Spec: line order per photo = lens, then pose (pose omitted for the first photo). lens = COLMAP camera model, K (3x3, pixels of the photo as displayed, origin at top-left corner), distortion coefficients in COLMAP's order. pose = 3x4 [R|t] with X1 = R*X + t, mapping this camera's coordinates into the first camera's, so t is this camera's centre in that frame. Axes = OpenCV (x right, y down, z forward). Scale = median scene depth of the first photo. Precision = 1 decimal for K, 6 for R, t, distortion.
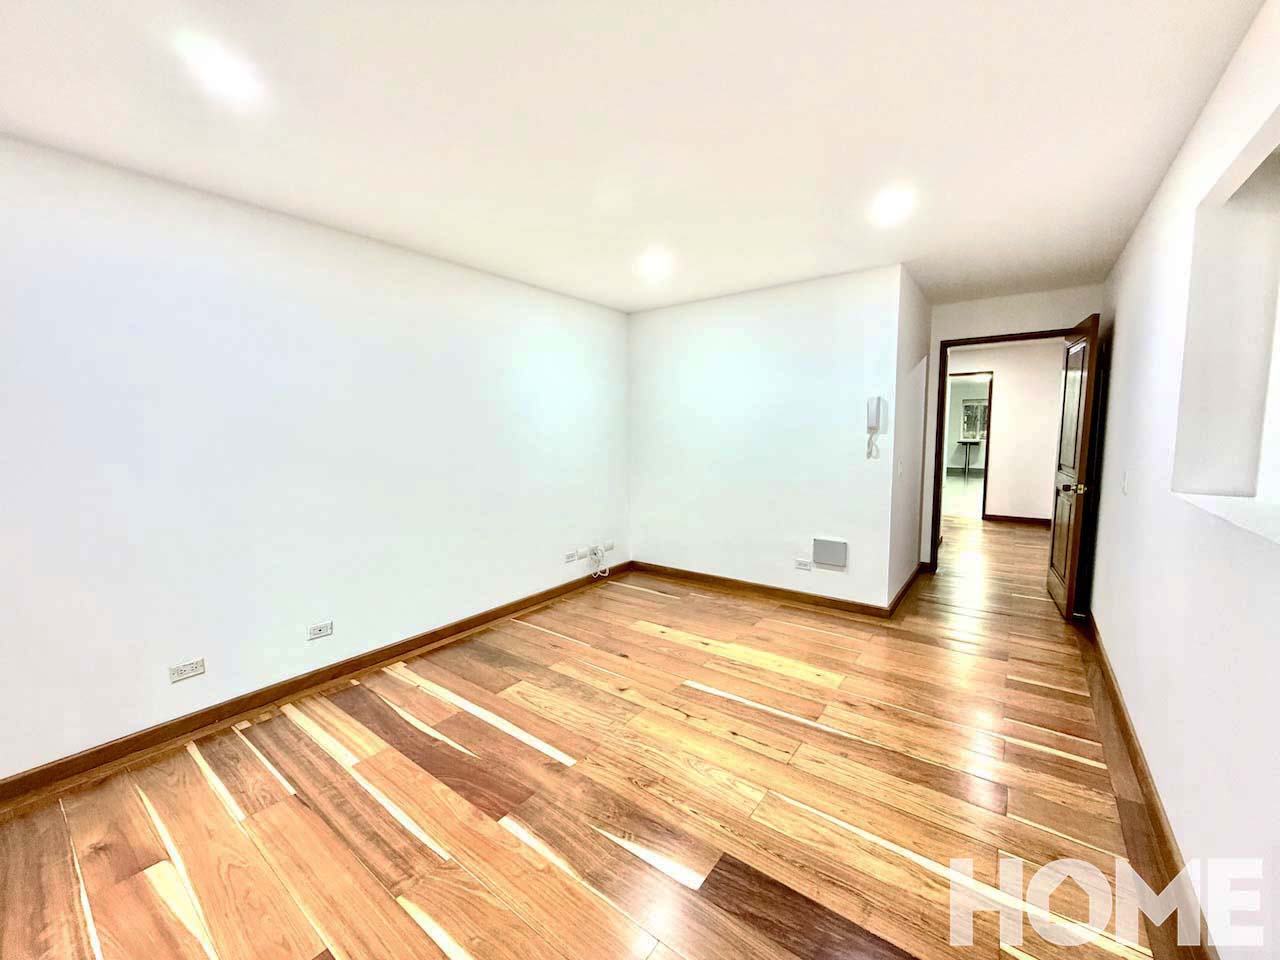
lens RADIAL K [[509.7, 0, 640.0], [0, 509.7, 480.0], [0, 0, 1]] dist [0.005979, 0.000055]
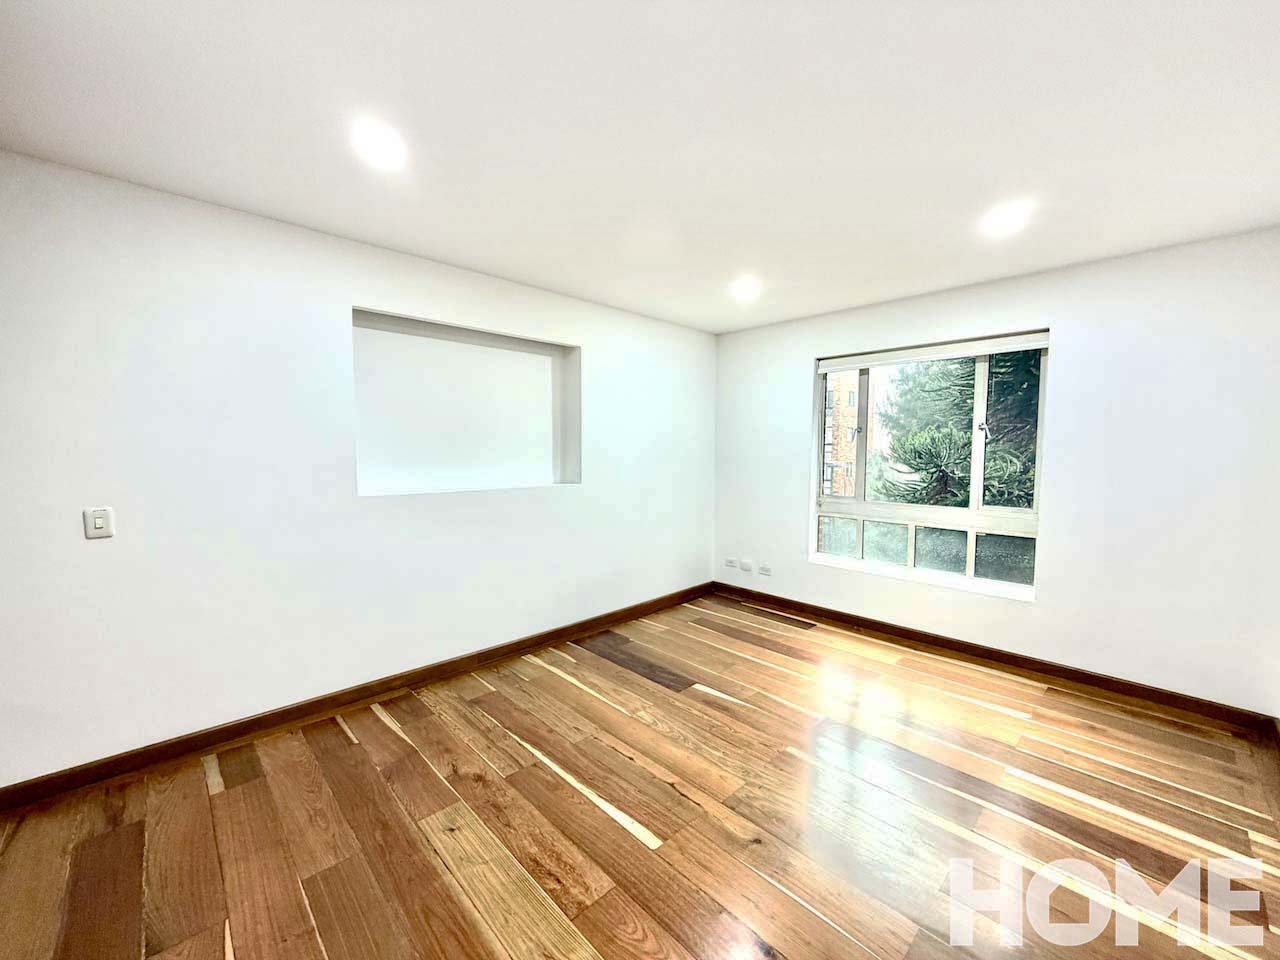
lens RADIAL K [[509.7, 0, 640.0], [0, 509.7, 480.0], [0, 0, 1]] dist [0.005979, 0.000055]
pose [[-0.987493, -0.003771, 0.157618, 0.014470], [0.020412, 0.988242, 0.151527, -0.185960], [-0.156337, 0.152849, -0.975805, 1.873303]]
